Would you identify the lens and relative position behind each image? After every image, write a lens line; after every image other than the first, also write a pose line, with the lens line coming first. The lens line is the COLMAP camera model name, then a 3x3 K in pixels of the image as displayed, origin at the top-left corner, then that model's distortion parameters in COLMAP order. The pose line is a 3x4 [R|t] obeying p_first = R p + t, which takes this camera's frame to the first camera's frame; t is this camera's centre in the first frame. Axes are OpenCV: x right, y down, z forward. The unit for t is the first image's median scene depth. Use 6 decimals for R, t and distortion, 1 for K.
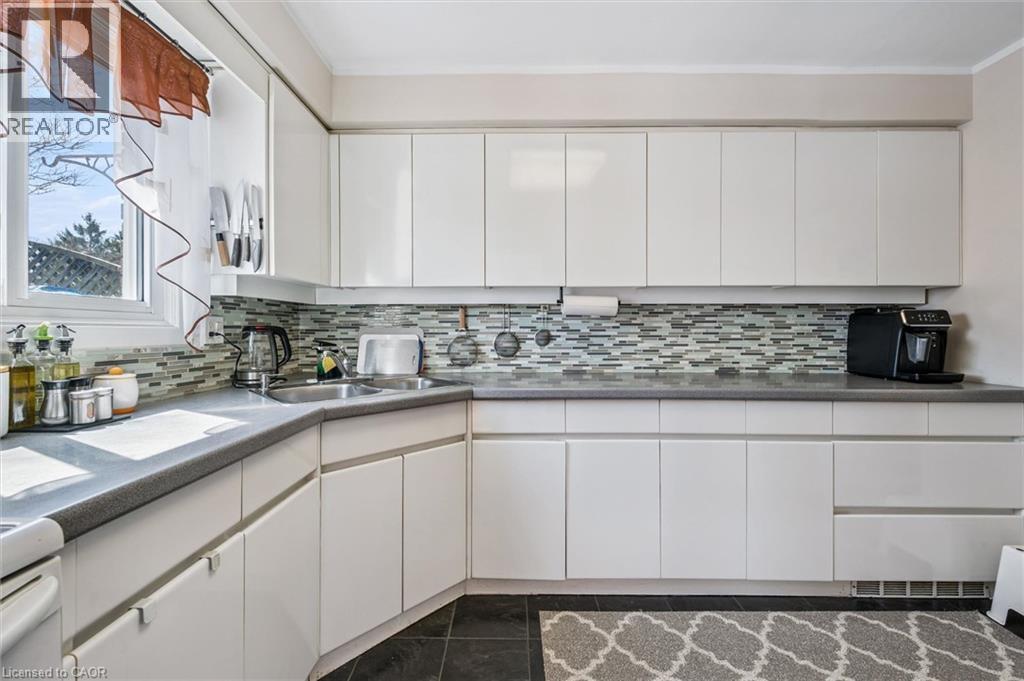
lens RADIAL K [[410.5, 0, 512.6], [0, 410.5, 330.4], [0, 0, 1]] dist [-0.002719, -0.000396]
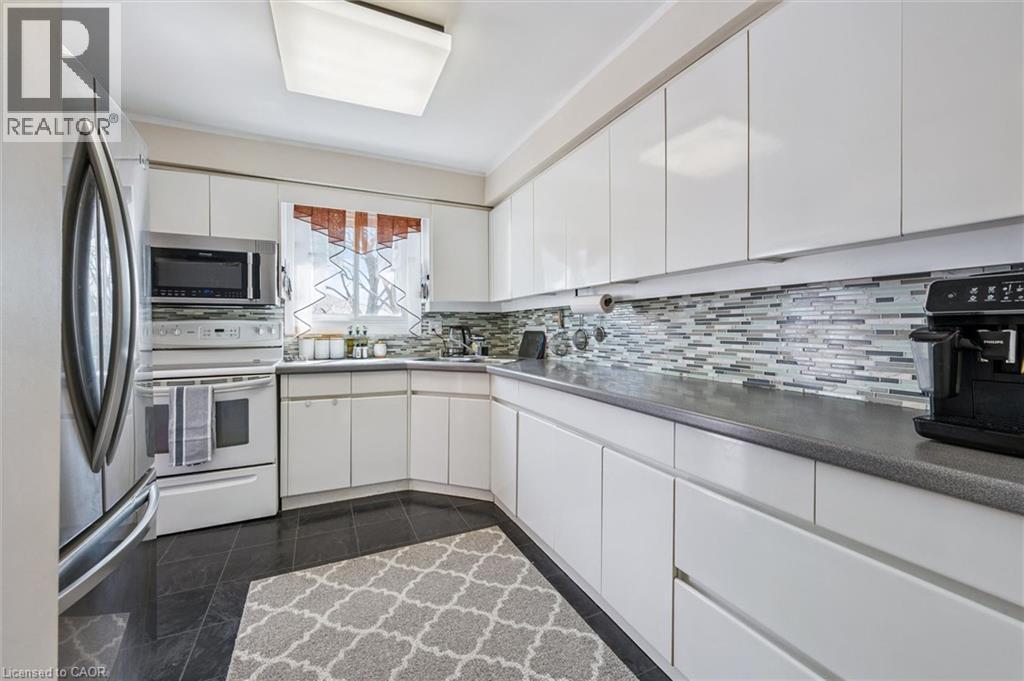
lens RADIAL K [[410.5, 0, 512.6], [0, 410.5, 330.4], [0, 0, 1]] dist [-0.002719, -0.000396]
pose [[0.434716, 0.003165, -0.900562, 0.973325], [-0.002300, 0.999994, 0.002404, 0.005266], [0.900565, 0.001026, 0.434721, 0.309352]]
